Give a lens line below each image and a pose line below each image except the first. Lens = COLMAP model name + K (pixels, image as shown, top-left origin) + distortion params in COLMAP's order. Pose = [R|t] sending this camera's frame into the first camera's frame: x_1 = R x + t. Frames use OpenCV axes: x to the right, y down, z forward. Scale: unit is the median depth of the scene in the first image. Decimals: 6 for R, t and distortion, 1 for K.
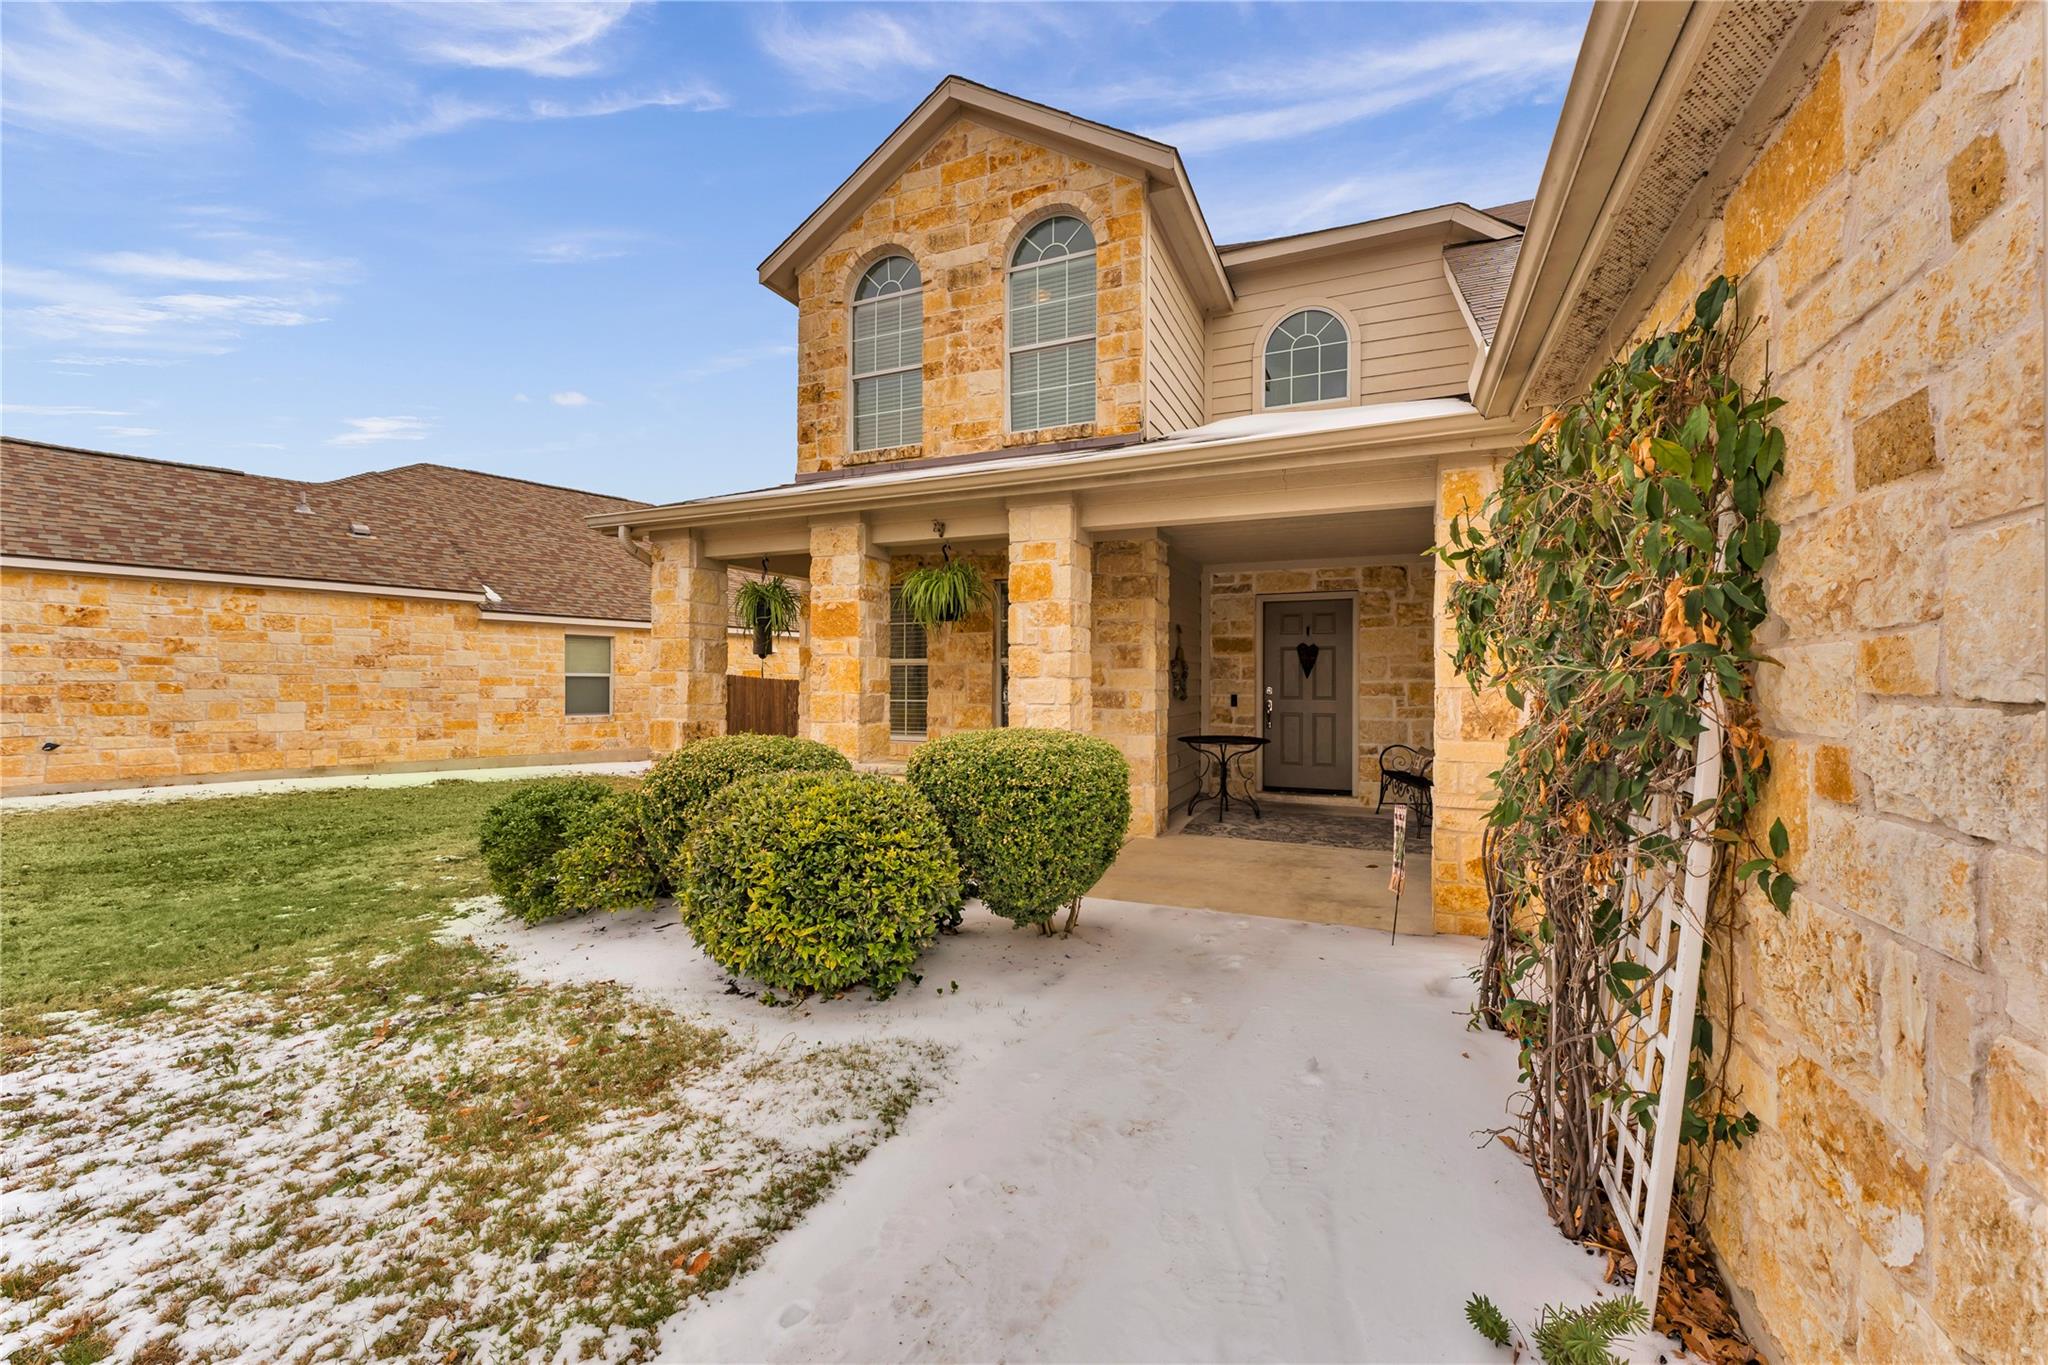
lens RADIAL K [[817.6, 0, 1020.6], [0, 817.6, 678.2], [0, 0, 1]] dist [0.000949, 0.000209]
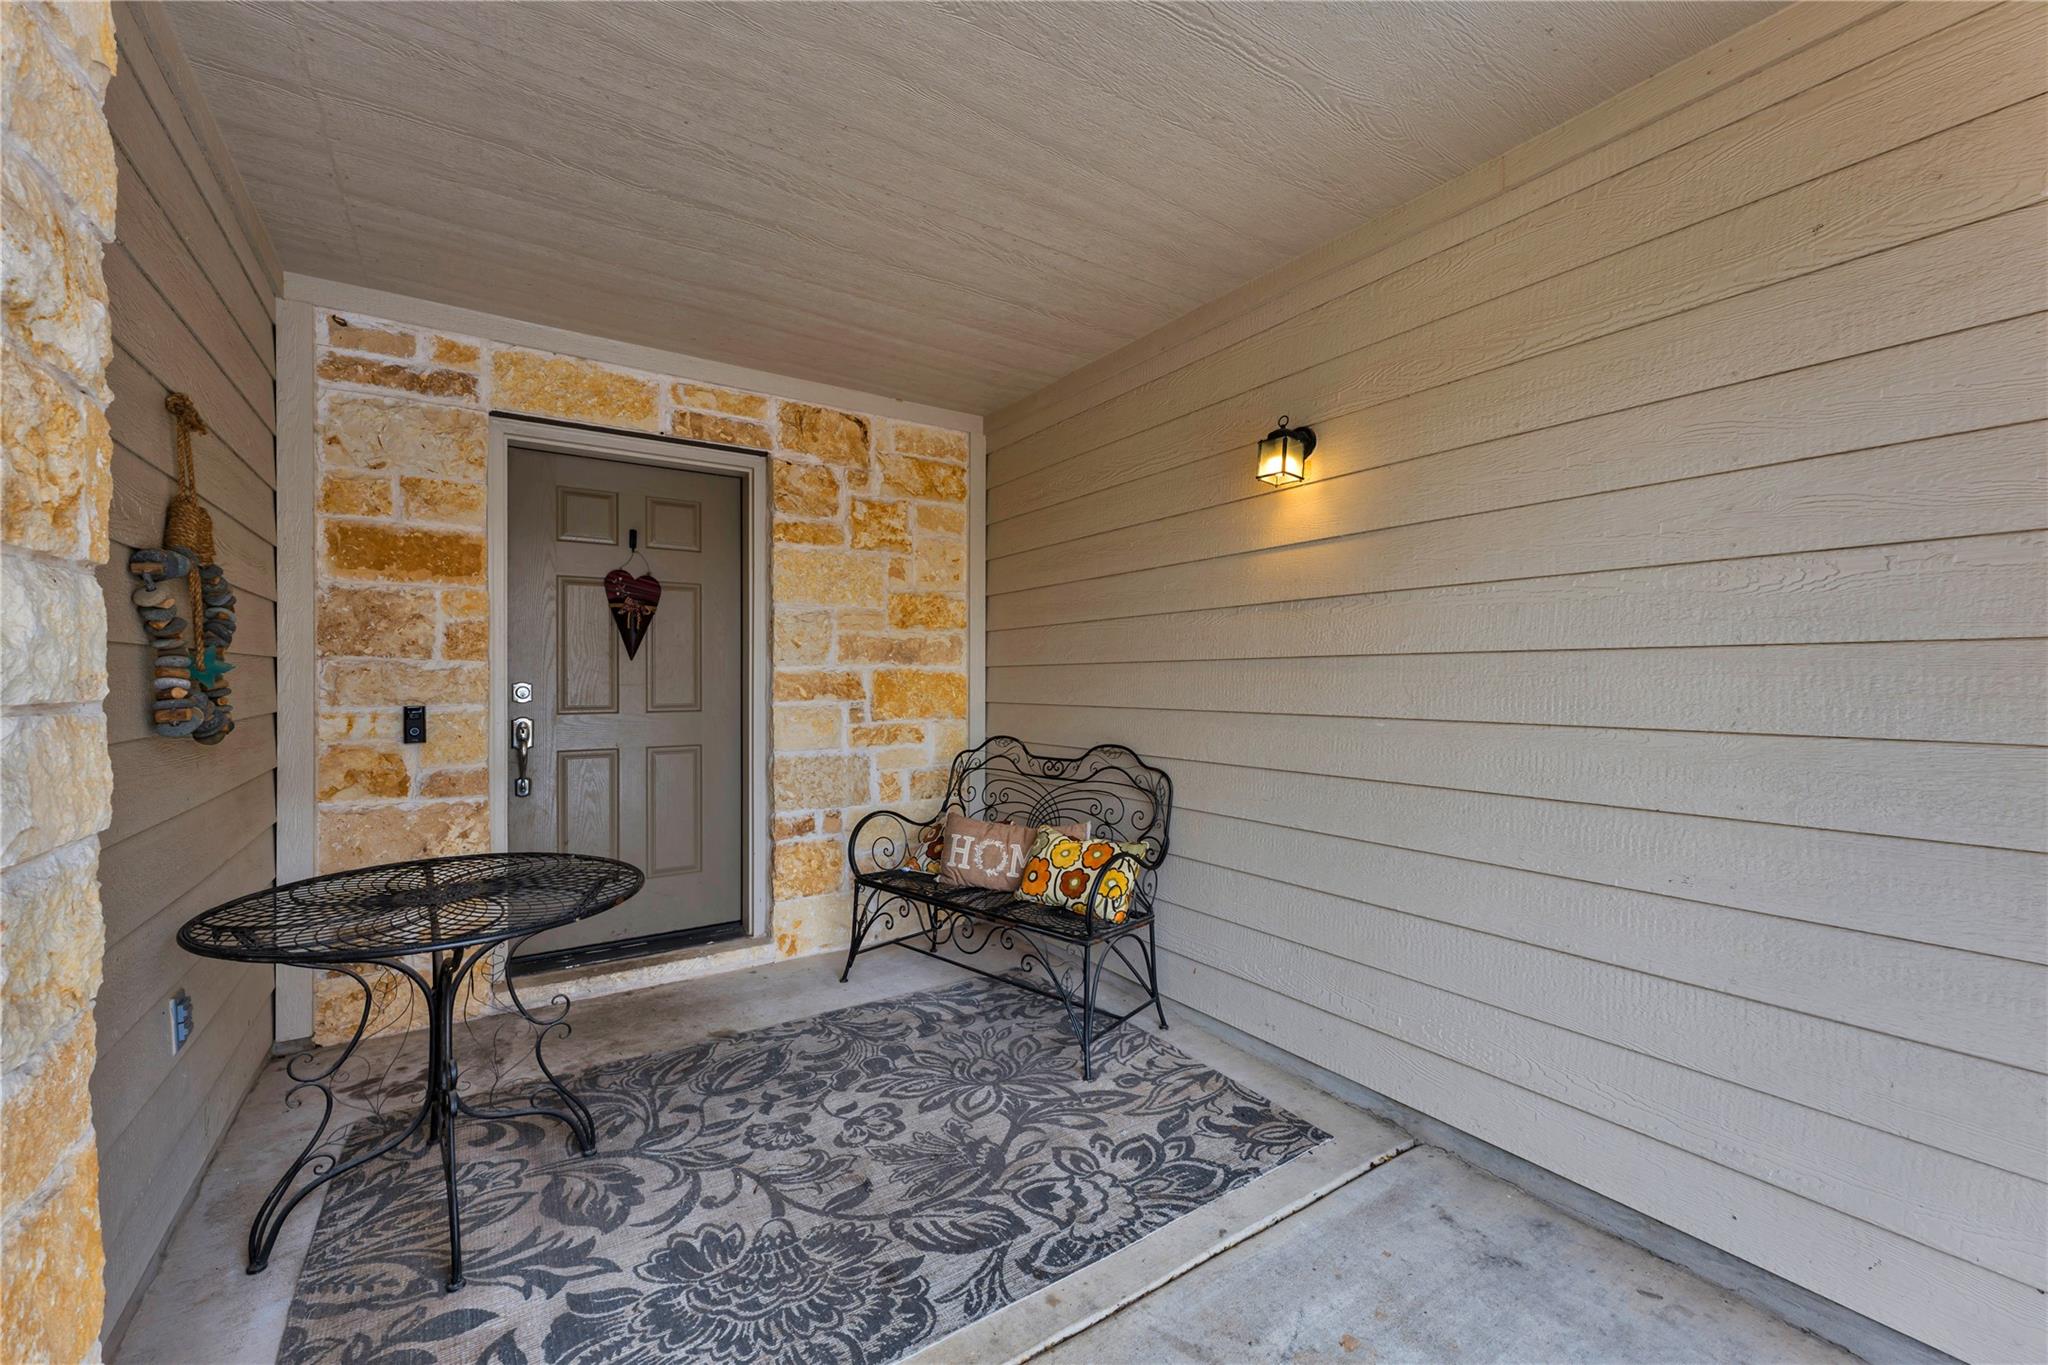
lens RADIAL K [[817.6, 0, 1030.0], [0, 817.6, 681.7], [0, 0, 1]] dist [0.000949, 0.000209]
pose [[0.521499, -0.004572, 0.853240, 0.112380], [0.000389, 0.999987, 0.005121, 0.008720], [-0.853252, -0.002339, 0.521494, 0.622977]]
